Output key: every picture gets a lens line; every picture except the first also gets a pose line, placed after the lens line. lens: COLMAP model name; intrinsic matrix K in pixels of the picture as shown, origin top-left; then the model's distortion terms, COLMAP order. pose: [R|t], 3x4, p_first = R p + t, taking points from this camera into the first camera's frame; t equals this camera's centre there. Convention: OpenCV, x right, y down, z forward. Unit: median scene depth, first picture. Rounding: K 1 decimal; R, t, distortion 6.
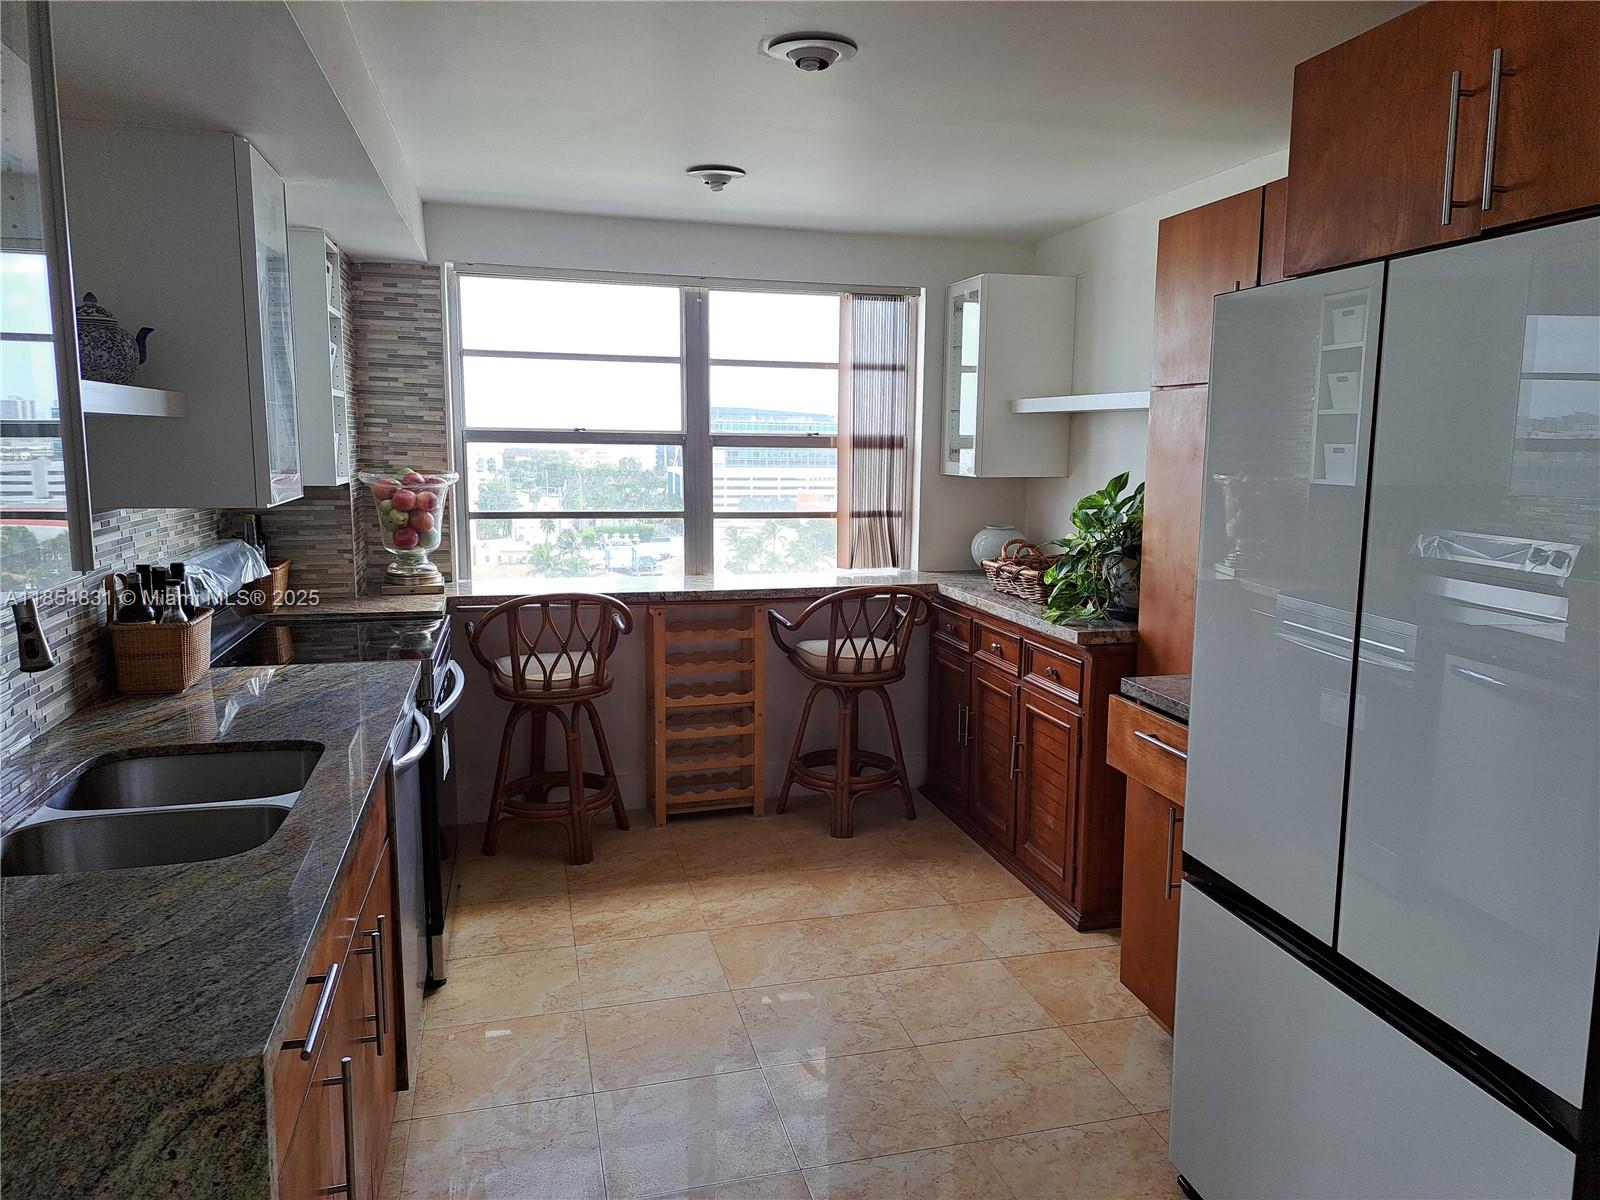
lens RADIAL K [[1131.4, 0, 800.0], [0, 1131.4, 600.0], [0, 0, 1]] dist [0.064886, -0.086256]
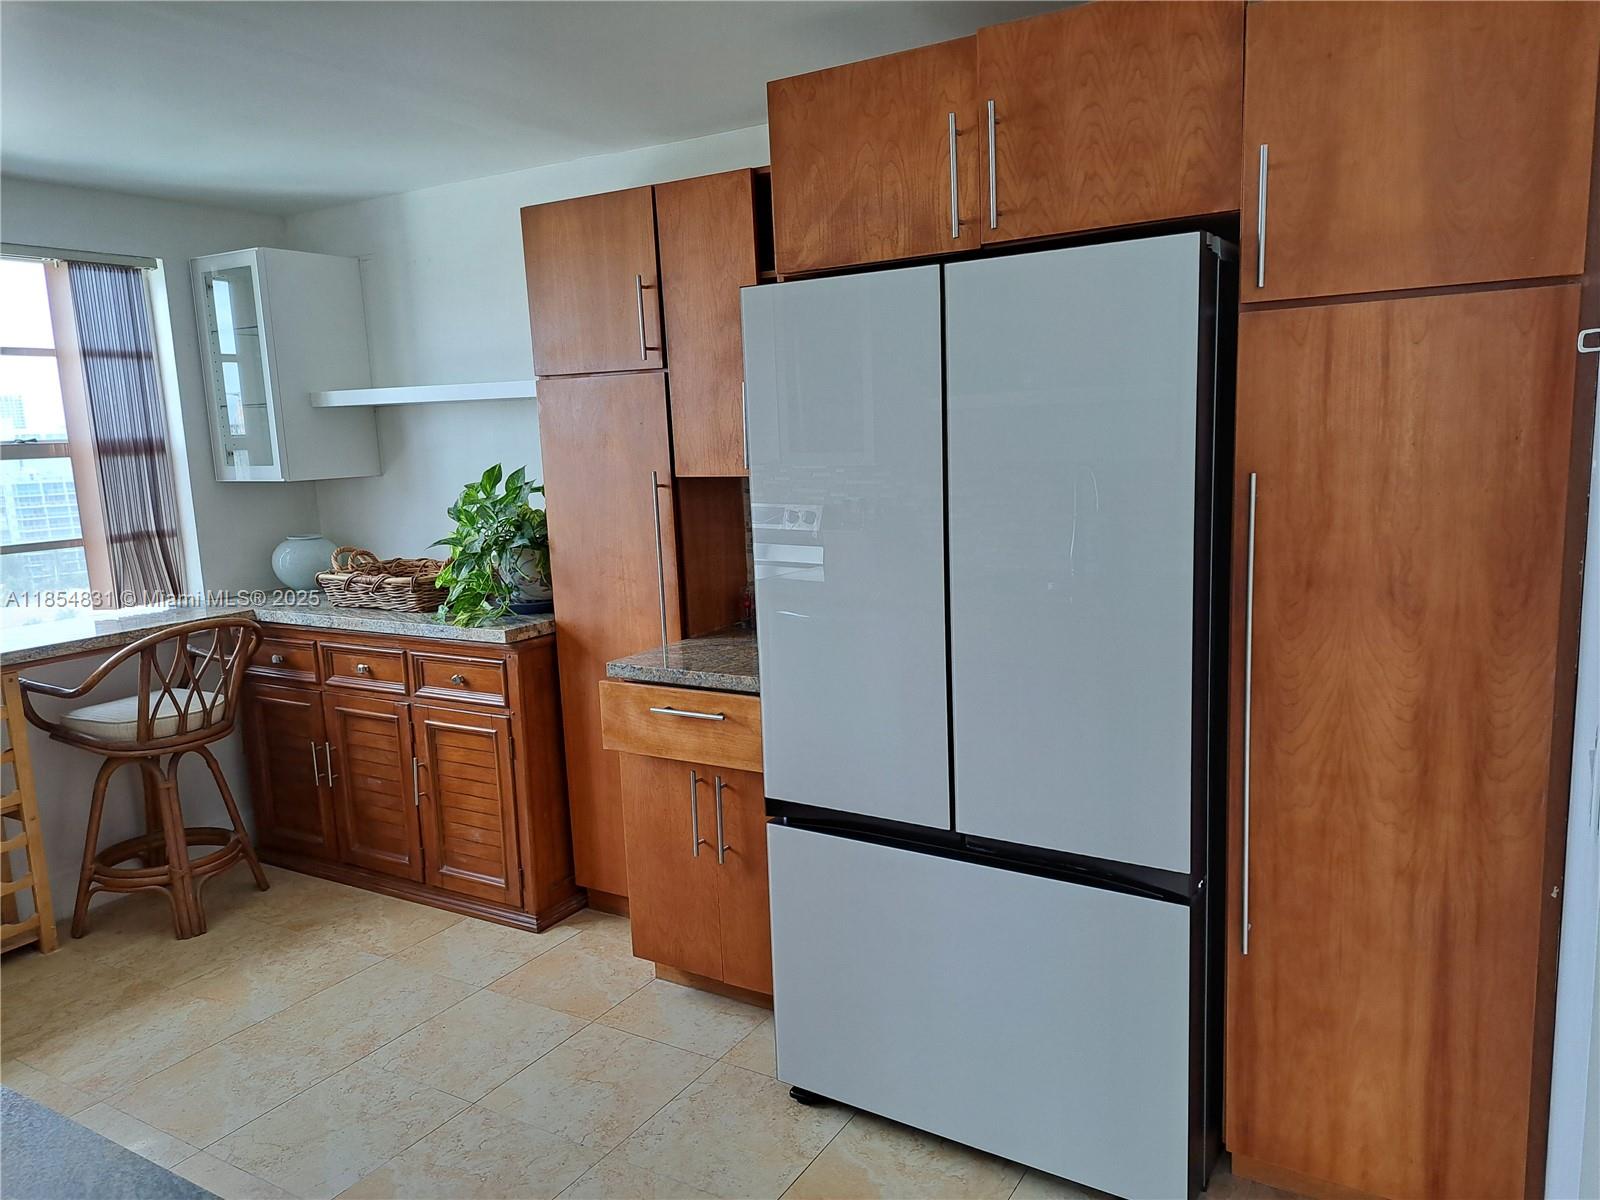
lens RADIAL K [[1146.4, 0, 800.2], [0, 1146.4, 618.9], [0, 0, 1]] dist [0.072400, -0.134082]
pose [[0.699524, -0.146131, 0.699509, -0.222127], [0.137799, 0.988081, 0.068613, -0.011939], [-0.701198, 0.048395, 0.711323, 0.107889]]
